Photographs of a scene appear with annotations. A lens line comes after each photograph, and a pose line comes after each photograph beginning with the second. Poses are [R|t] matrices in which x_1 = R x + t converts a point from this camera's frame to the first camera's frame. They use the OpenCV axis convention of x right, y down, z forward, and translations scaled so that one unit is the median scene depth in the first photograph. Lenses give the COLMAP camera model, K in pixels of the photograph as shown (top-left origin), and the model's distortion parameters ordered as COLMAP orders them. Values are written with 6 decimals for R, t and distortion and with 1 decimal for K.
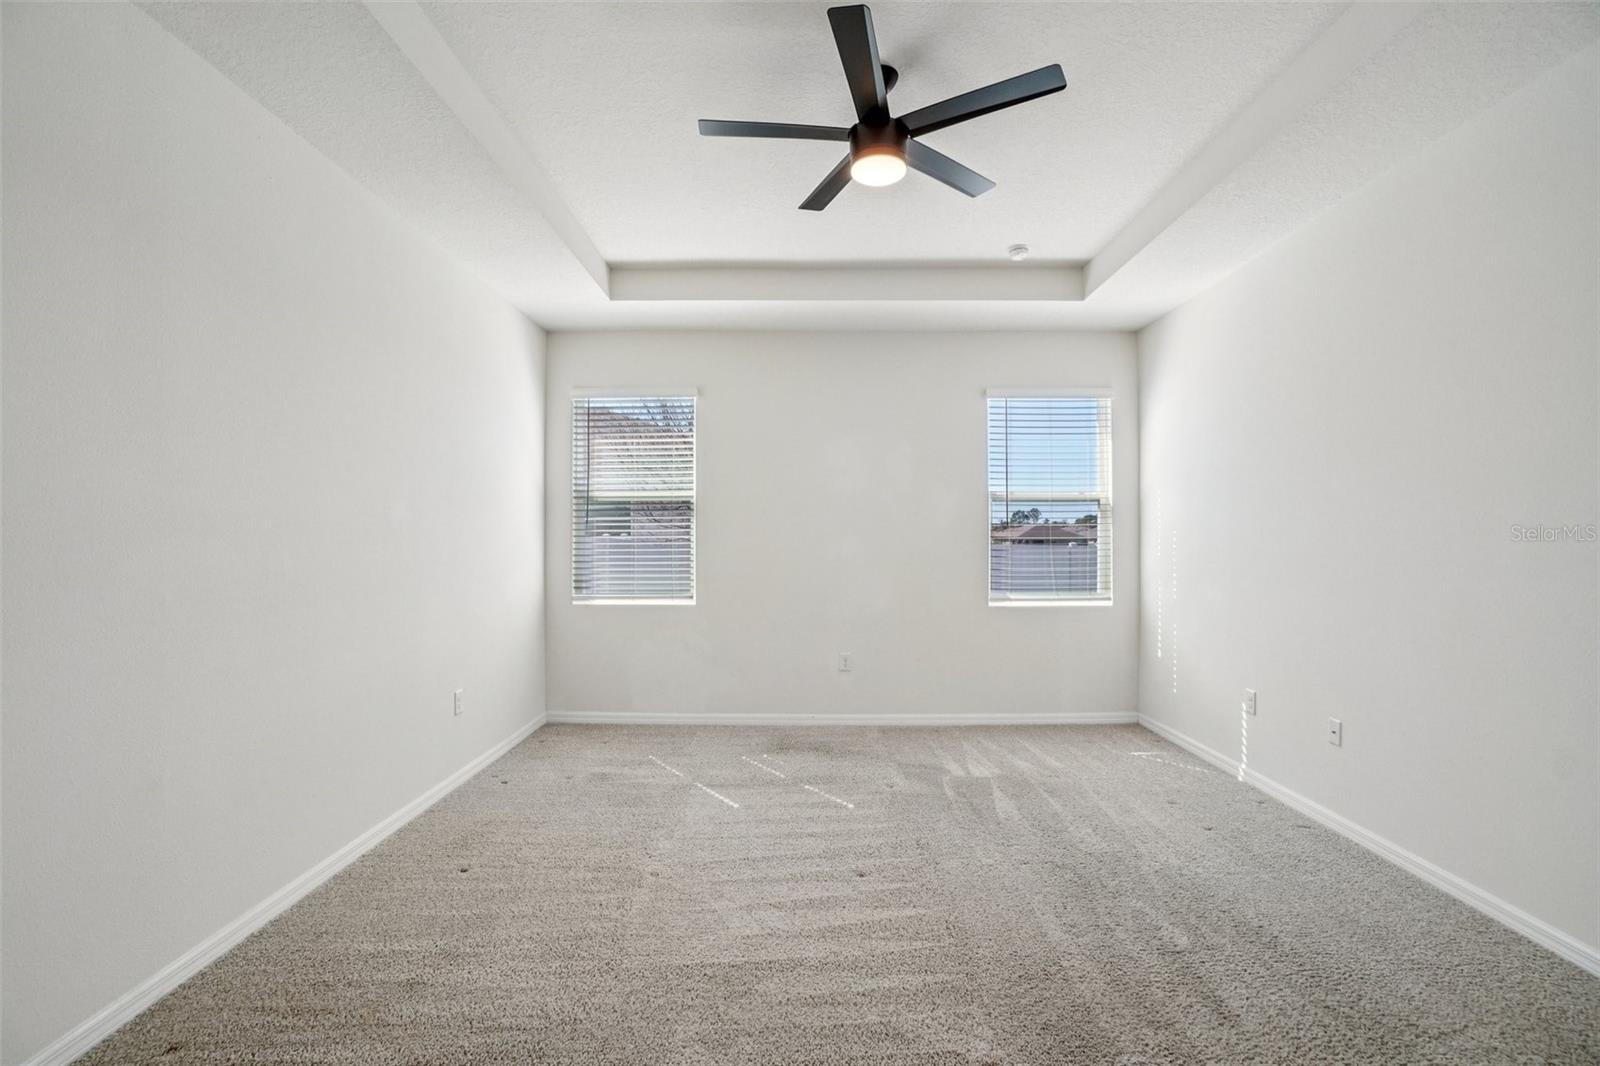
lens RADIAL K [[704.5, 0, 799.5], [0, 704.5, 530.2], [0, 0, 1]] dist [-0.020553, 0.002382]
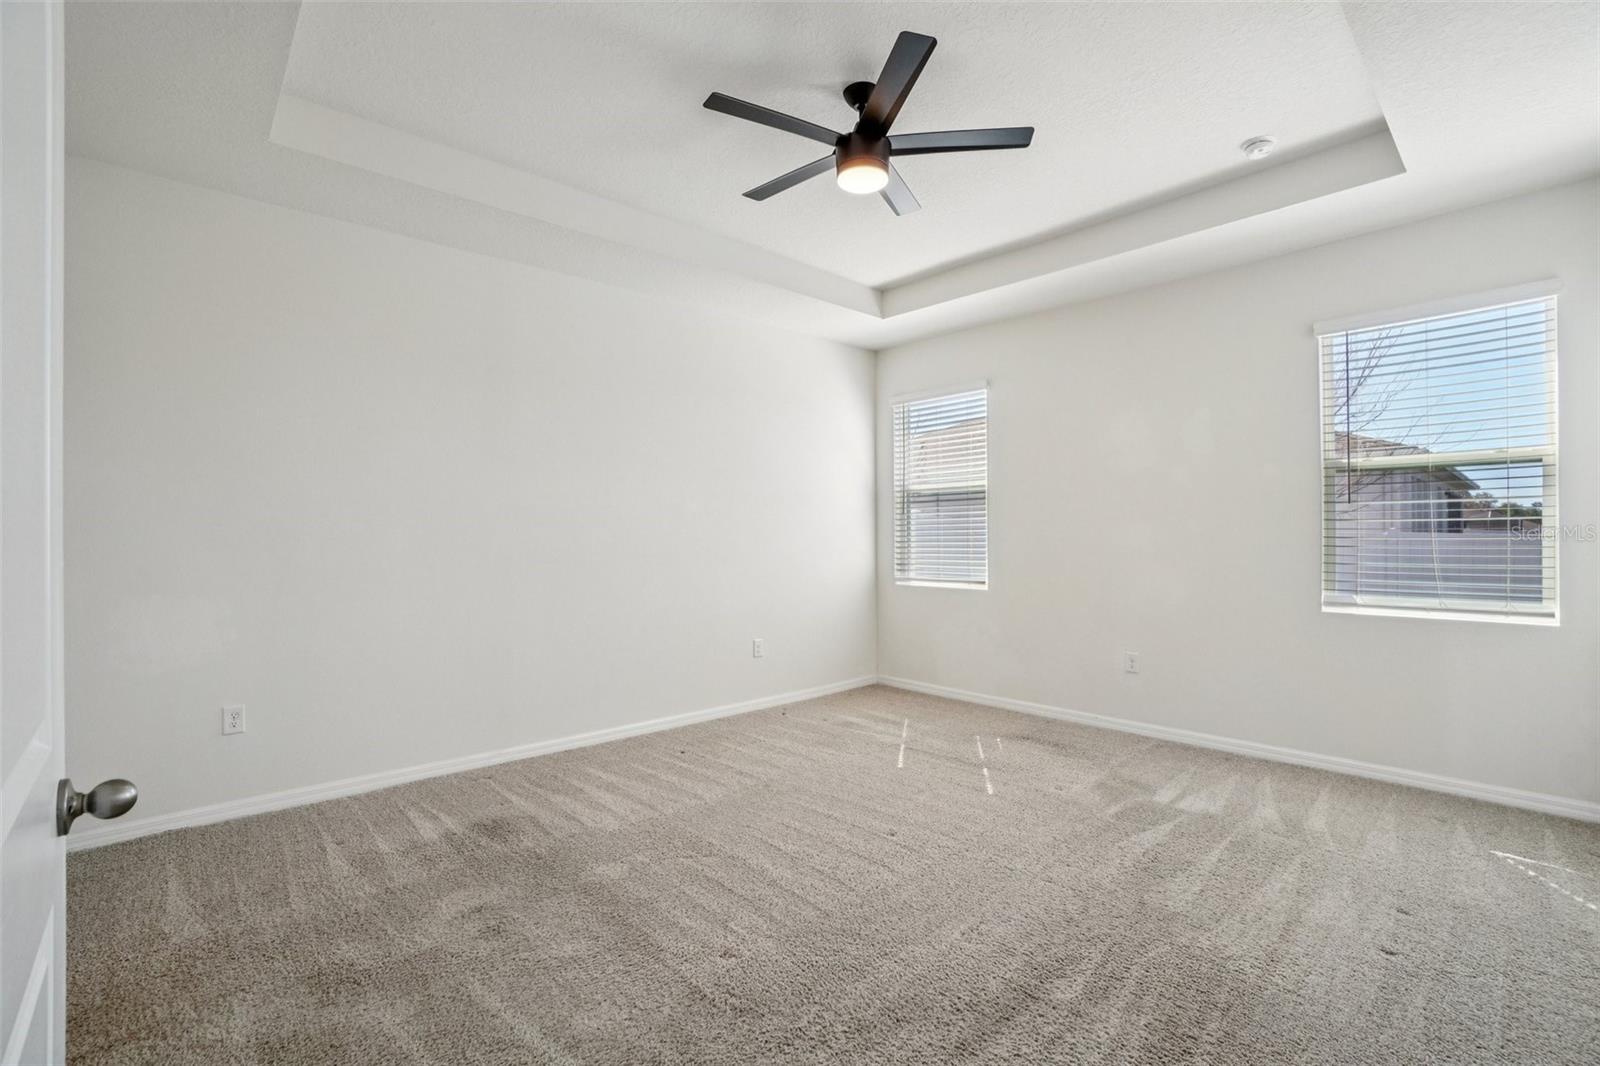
lens RADIAL K [[704.5, 0, 803.7], [0, 704.5, 535.2], [0, 0, 1]] dist [-0.020553, 0.002382]
pose [[0.700673, -0.001321, -0.713481, 0.461846], [0.015642, 0.999786, 0.013510, 0.008406], [0.713311, -0.020626, 0.700544, 0.094828]]
